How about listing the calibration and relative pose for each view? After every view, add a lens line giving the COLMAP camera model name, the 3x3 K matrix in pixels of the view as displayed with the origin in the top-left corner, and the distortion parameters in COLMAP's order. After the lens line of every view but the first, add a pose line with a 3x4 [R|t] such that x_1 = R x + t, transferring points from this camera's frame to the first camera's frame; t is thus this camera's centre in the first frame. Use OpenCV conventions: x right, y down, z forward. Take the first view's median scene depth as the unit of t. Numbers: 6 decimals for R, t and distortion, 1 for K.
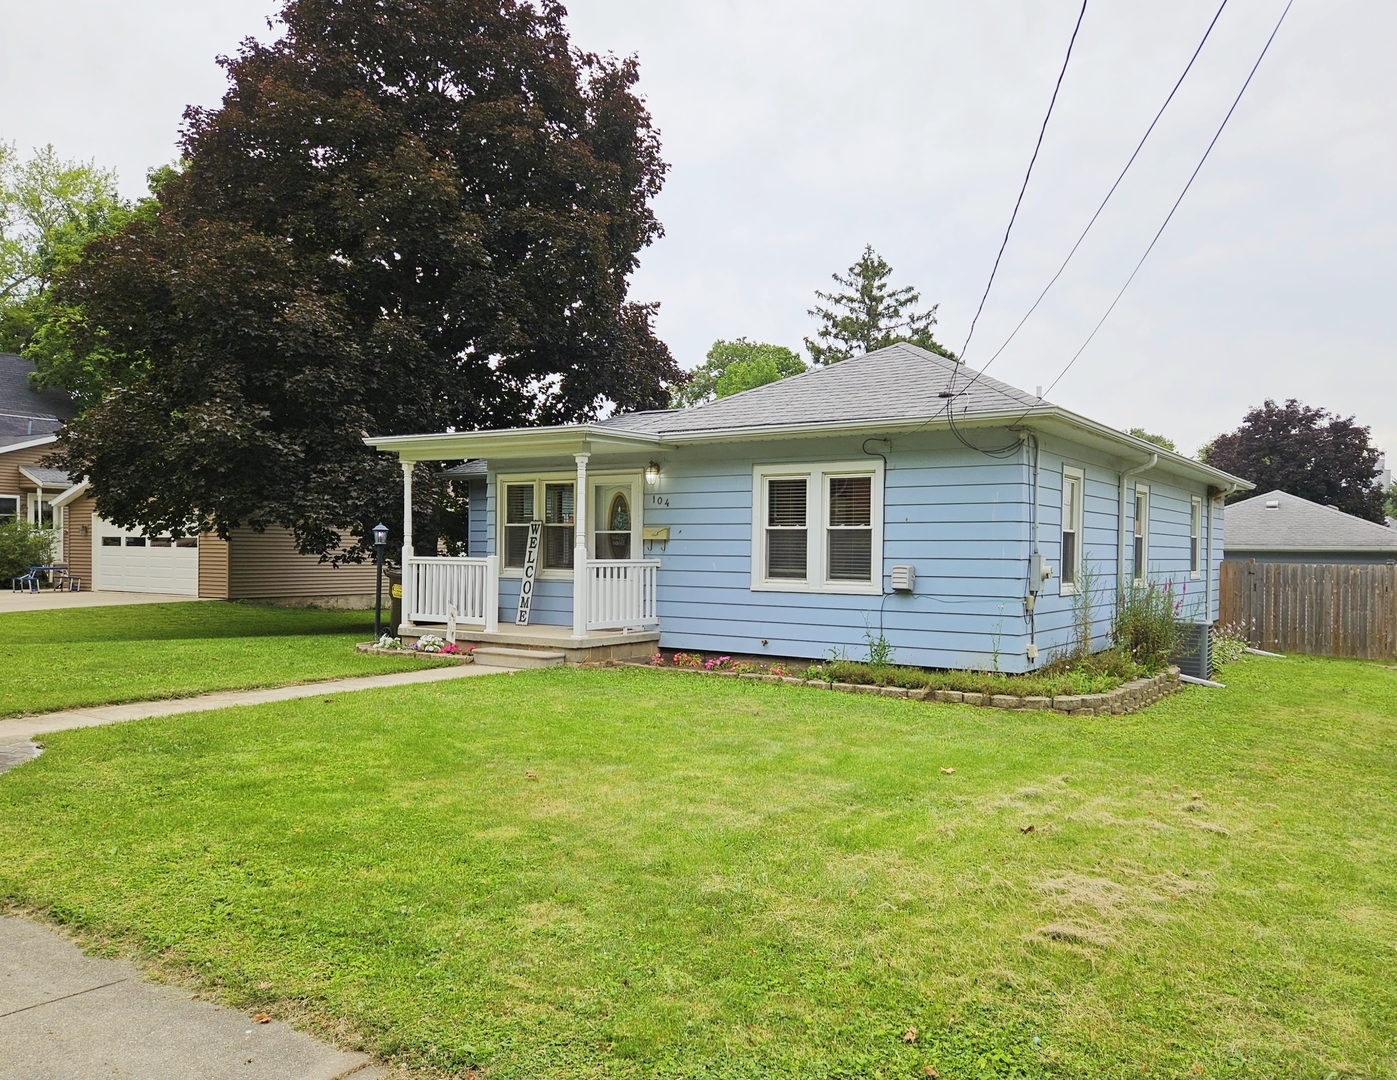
lens RADIAL K [[1055.4, 0, 698.5], [0, 1055.4, 540.0], [0, 0, 1]] dist [0.053579, 0.001974]
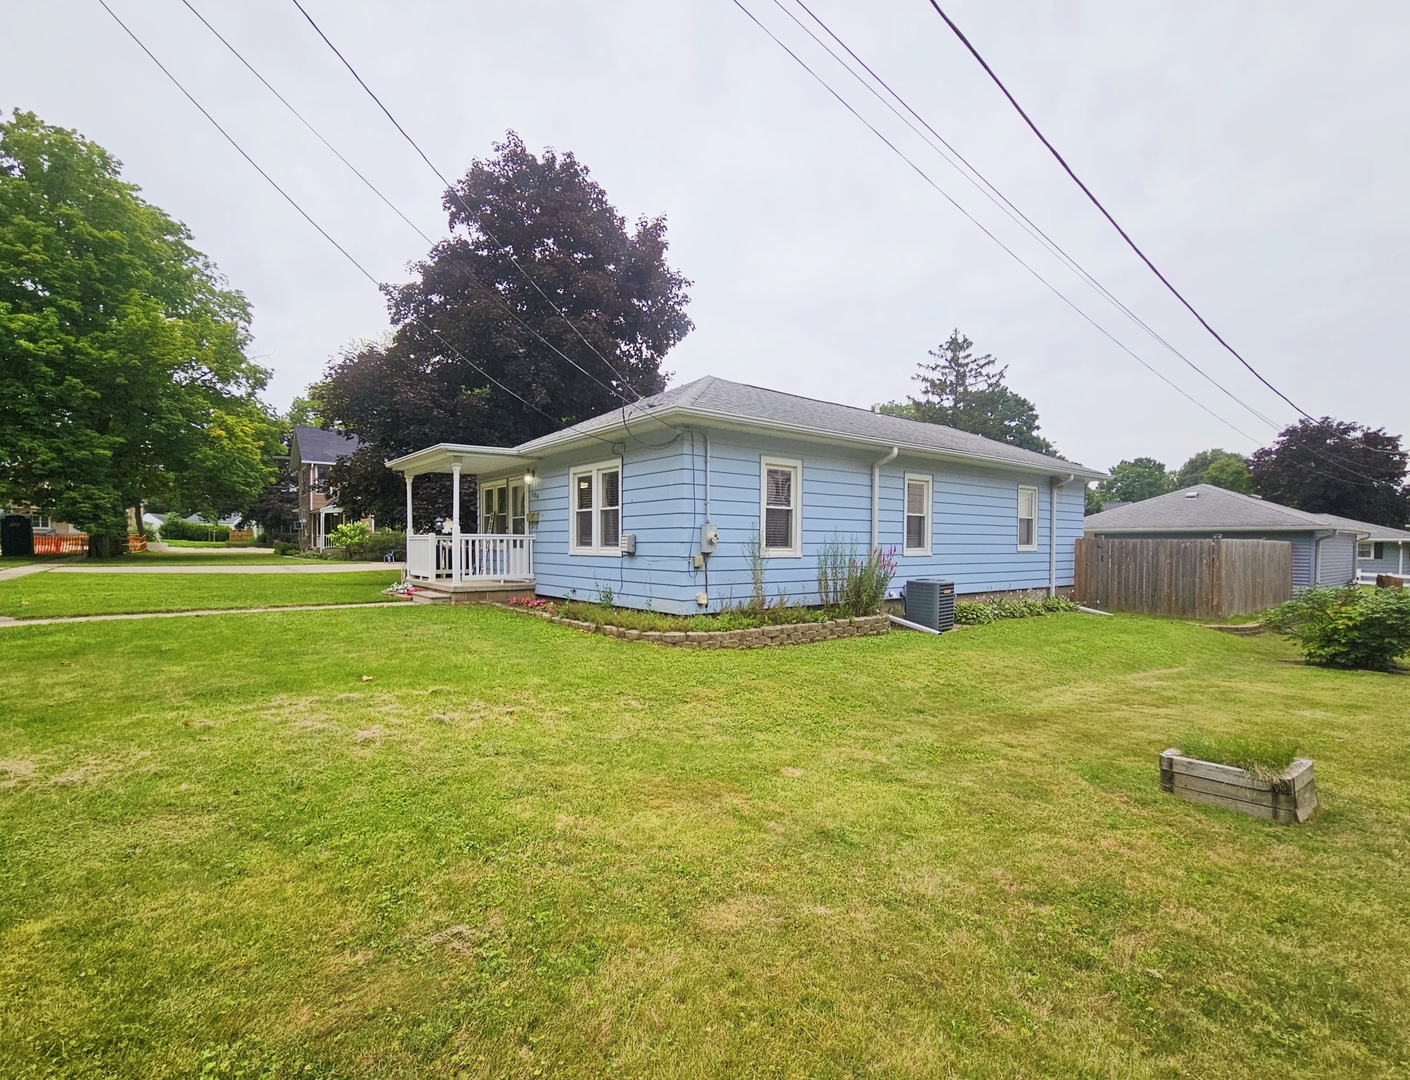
lens RADIAL K [[653.5, 0, 678.2], [0, 653.5, 537.7], [0, 0, 1]] dist [0.001341, -0.000042]
pose [[0.945556, -0.008833, -0.325339, 0.462948], [0.008402, 0.999961, -0.002731, 0.027528], [0.325351, -0.000151, 0.945593, 0.199935]]
